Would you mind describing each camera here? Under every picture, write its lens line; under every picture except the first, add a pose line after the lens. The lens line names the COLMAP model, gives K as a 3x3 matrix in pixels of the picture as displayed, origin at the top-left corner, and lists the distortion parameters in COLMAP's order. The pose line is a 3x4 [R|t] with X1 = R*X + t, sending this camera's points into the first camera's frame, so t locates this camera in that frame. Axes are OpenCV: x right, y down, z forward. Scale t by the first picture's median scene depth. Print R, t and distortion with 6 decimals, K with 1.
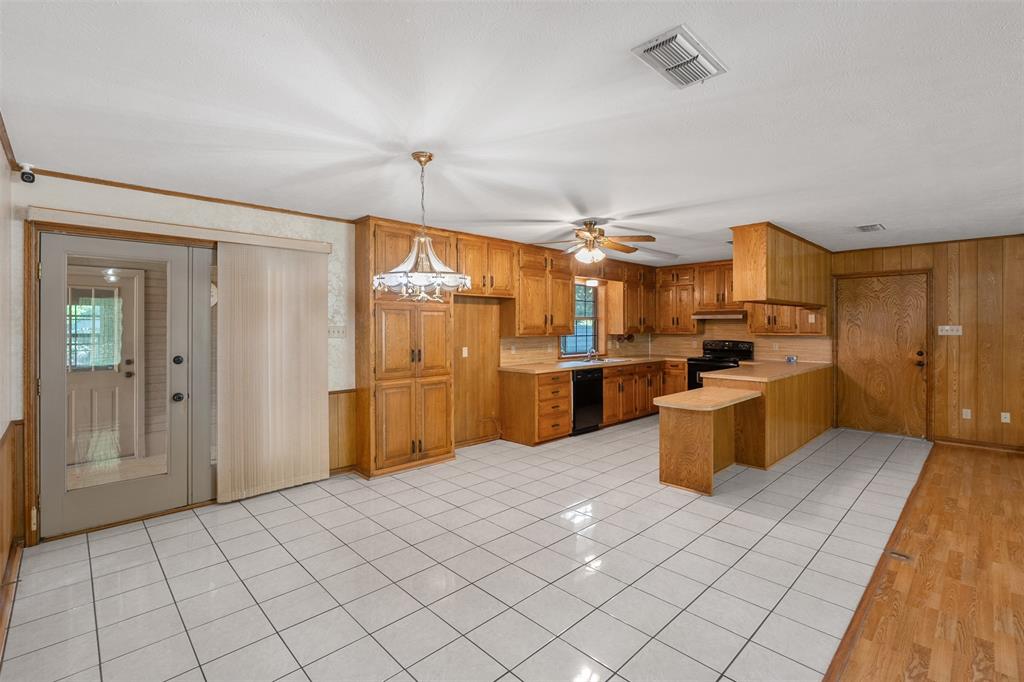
lens RADIAL K [[465.5, 0, 512.4], [0, 465.5, 329.7], [0, 0, 1]] dist [-0.006033, -0.000191]
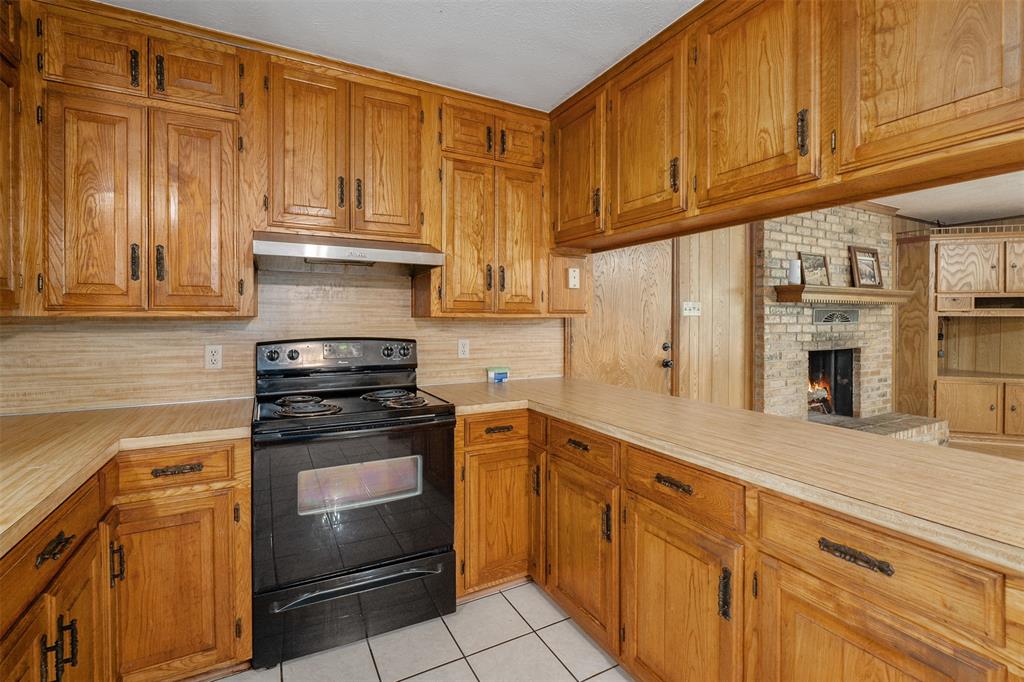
lens RADIAL K [[465.5, 0, 531.4], [0, 465.5, 319.7], [0, 0, 1]] dist [-0.006033, -0.000191]
pose [[0.269193, -0.002006, 0.963084, 0.256793], [0.005312, 0.999986, 0.000598, 0.015253], [-0.963072, 0.004955, 0.269199, 1.067747]]
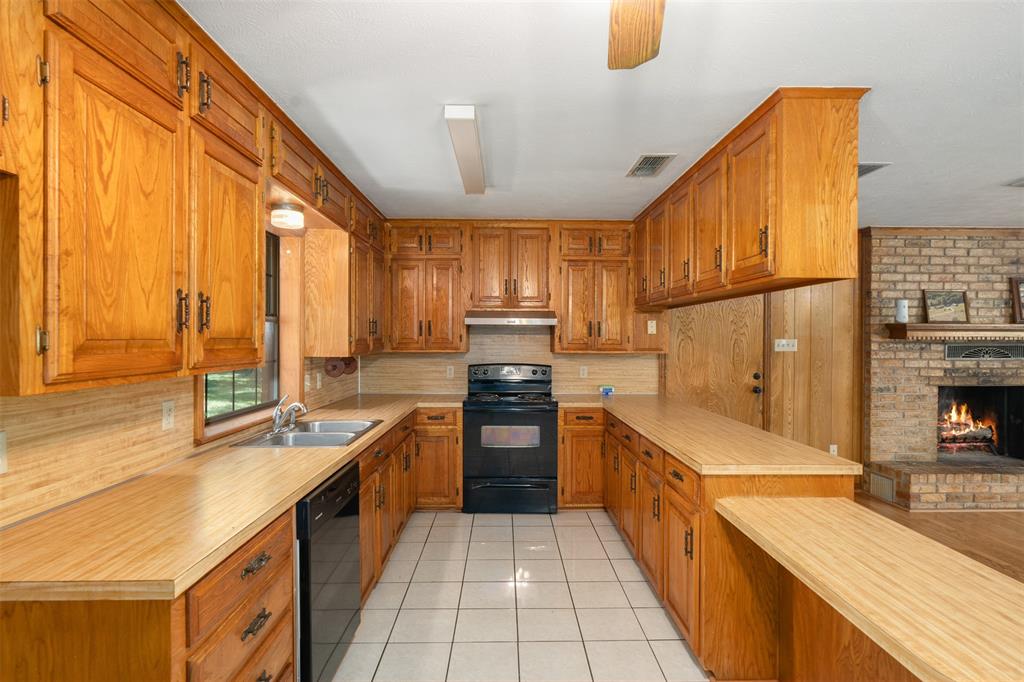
lens RADIAL K [[532.7, 0, 522.9], [0, 532.7, 343.0], [0, 0, 1]] dist [-0.010359, 0.000628]
pose [[0.683626, -0.002678, 0.729827, -0.008313], [-0.000201, 0.999993, 0.003857, -0.006342], [-0.729832, -0.002783, 0.683621, 0.730336]]
